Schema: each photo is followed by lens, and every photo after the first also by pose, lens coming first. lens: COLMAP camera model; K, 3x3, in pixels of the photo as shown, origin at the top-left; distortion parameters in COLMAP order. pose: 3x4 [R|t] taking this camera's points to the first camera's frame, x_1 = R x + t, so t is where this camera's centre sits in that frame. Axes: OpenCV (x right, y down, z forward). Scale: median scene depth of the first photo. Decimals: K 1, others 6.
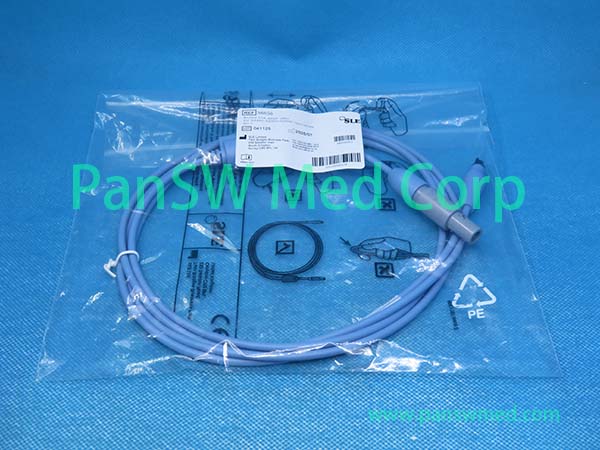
lens RADIAL K [[715.7, 0, 302.4], [0, 715.7, 222.4], [0, 0, 1]] dist [-0.141425, 0.000000]
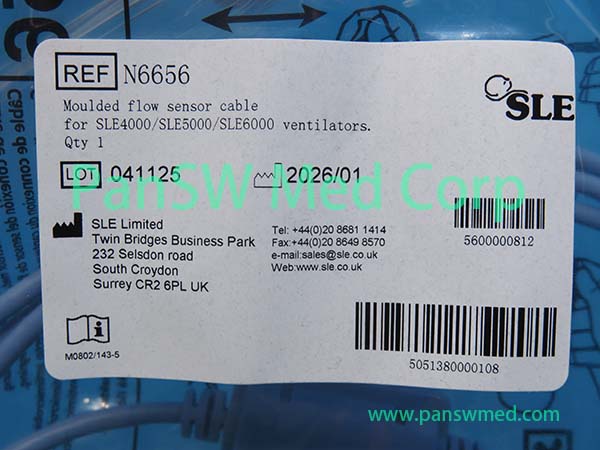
lens RADIAL K [[715.7, 0, 298.5], [0, 715.7, 224.9], [0, 0, 1]] dist [-0.141425, 0.000000]
pose [[0.994148, 0.026850, -0.104635, 0.019314], [0.048242, 0.756315, 0.652426, -0.277685], [0.096655, -0.653656, 0.750594, 0.850094]]
